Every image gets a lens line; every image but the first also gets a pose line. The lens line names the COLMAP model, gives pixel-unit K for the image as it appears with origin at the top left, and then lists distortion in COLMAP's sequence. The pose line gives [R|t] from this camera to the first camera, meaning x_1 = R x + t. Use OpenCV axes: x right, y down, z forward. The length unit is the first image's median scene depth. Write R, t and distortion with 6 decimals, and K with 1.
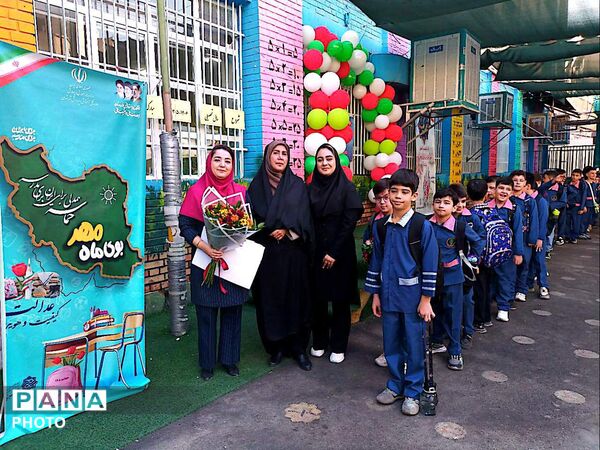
lens RADIAL K [[439.3, 0, 300.1], [0, 439.3, 226.2], [0, 0, 1]] dist [-0.017855, -0.019657]
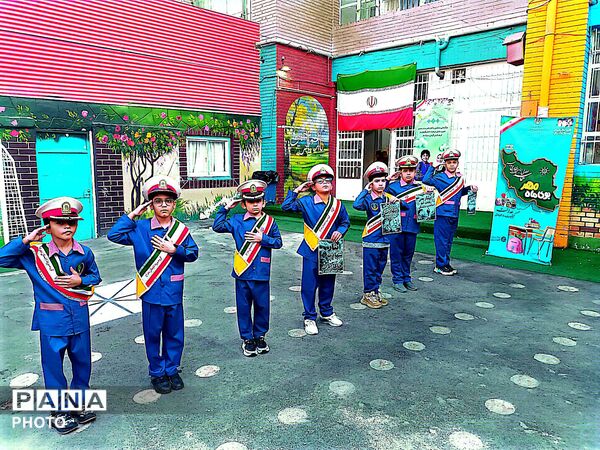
lens RADIAL K [[439.3, 0, 299.6], [0, 439.3, 224.7], [0, 0, 1]] dist [-0.017855, -0.019657]
pose [[-0.087275, 0.159150, -0.983389, 2.033949], [-0.116066, 0.978808, 0.168710, -0.034137], [0.989400, 0.128862, -0.066954, -0.076960]]
